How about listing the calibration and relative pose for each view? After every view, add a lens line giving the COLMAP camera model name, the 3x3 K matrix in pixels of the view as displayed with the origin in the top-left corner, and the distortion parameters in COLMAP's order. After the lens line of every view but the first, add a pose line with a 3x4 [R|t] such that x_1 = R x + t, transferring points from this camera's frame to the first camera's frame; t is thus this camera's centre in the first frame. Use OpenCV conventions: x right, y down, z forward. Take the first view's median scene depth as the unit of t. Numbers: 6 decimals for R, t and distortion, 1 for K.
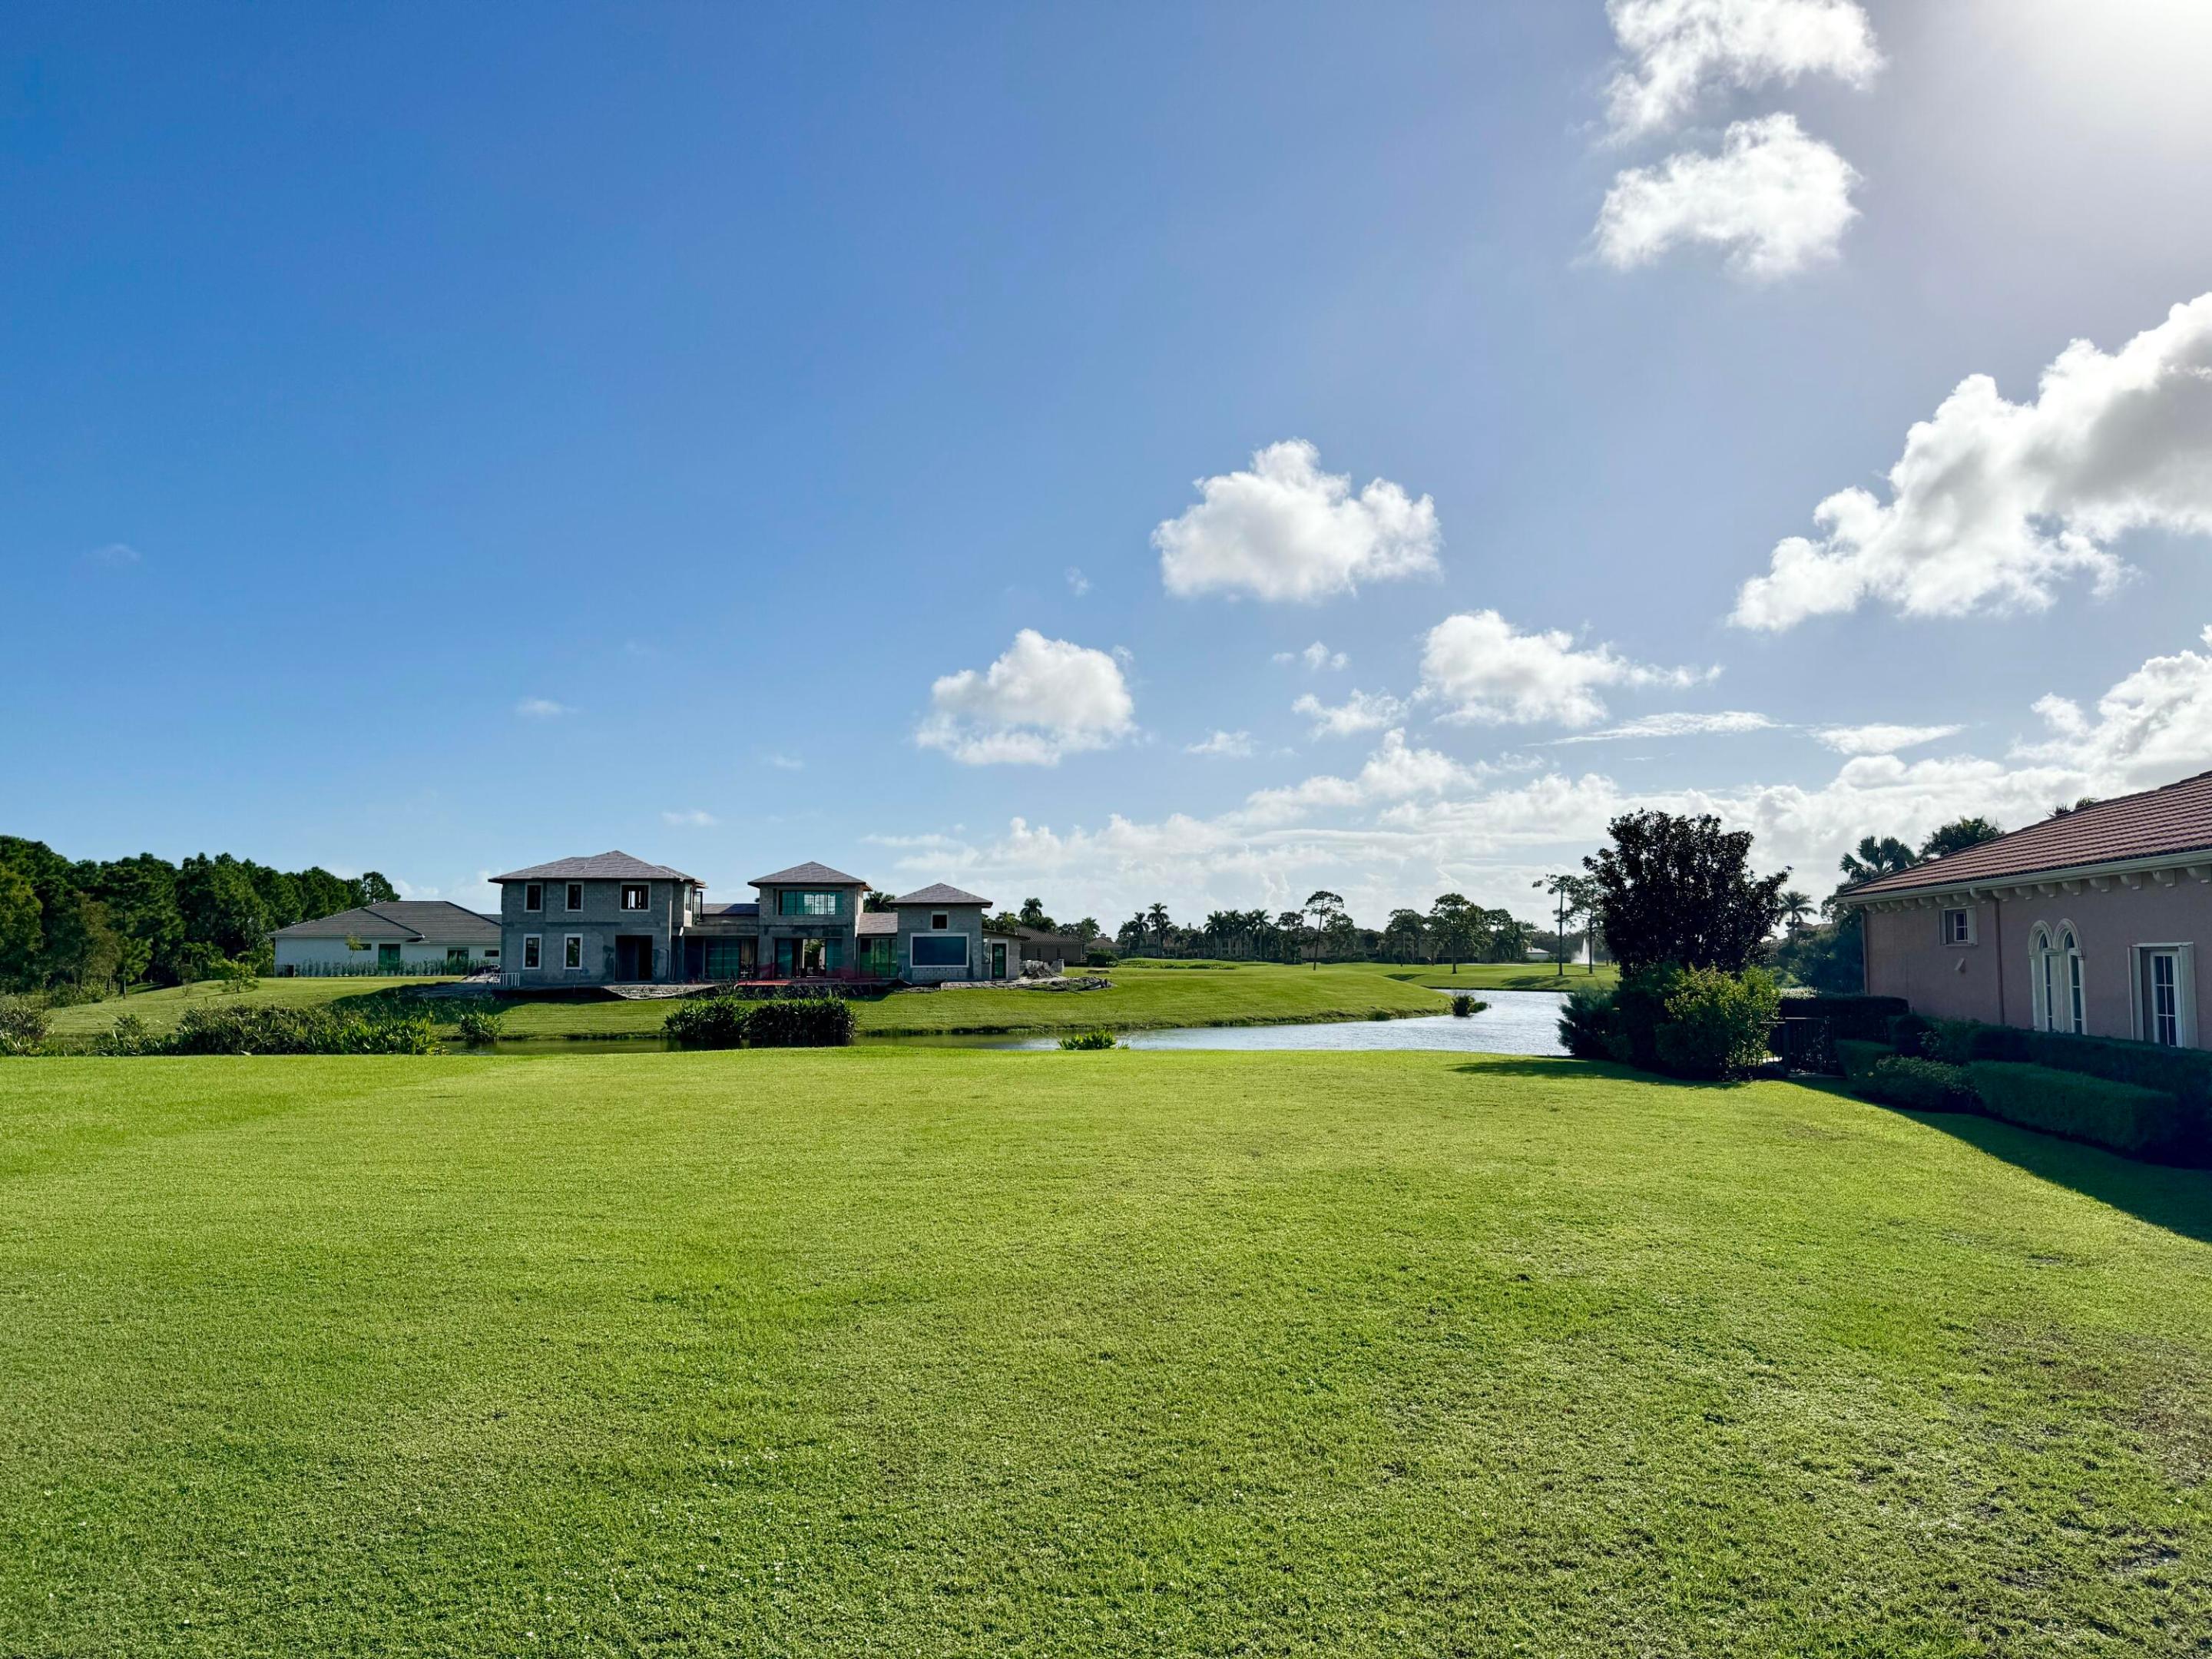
lens RADIAL K [[1543.4, 0, 1187.2], [0, 1543.4, 855.8], [0, 0, 1]] dist [0.094233, -0.105000]
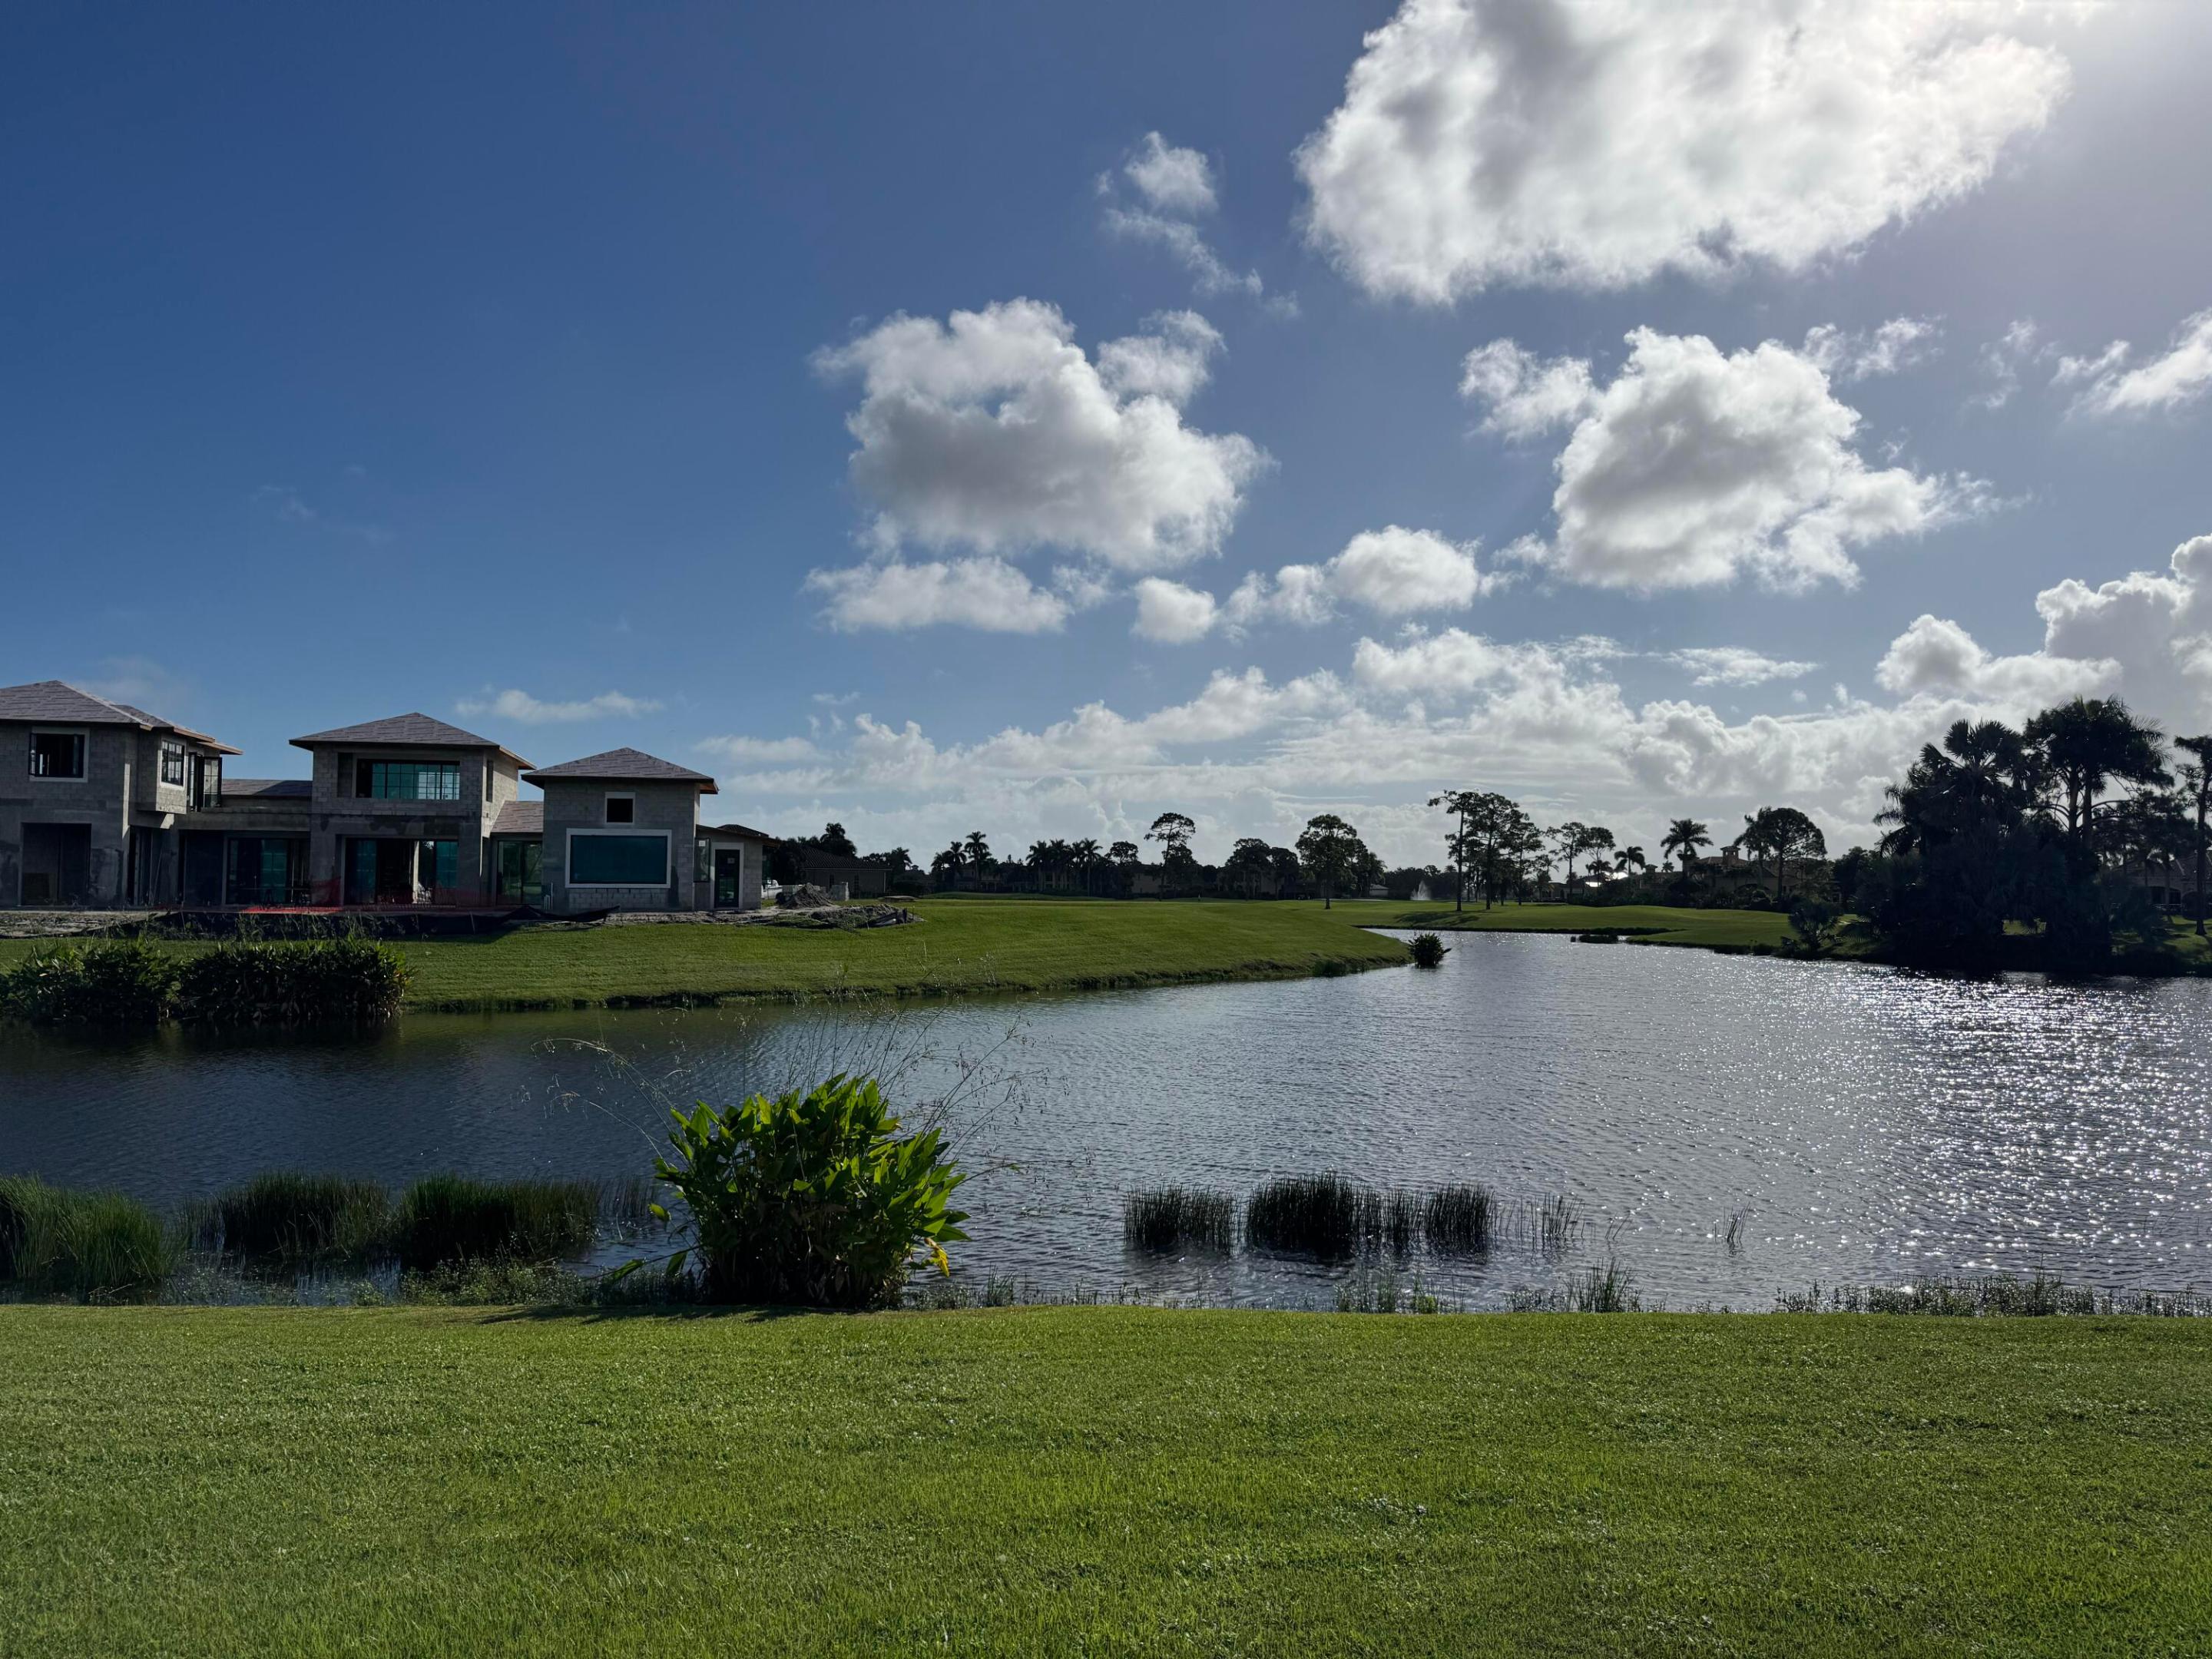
lens RADIAL K [[1505.3, 0, 1115.4], [0, 1505.3, 802.5], [0, 0, 1]] dist [0.060436, -0.094015]
pose [[0.997125, 0.011457, 0.074897, -0.007001], [-0.011728, 0.999926, 0.003170, 0.017372], [-0.074855, -0.004040, 0.997186, 0.198675]]
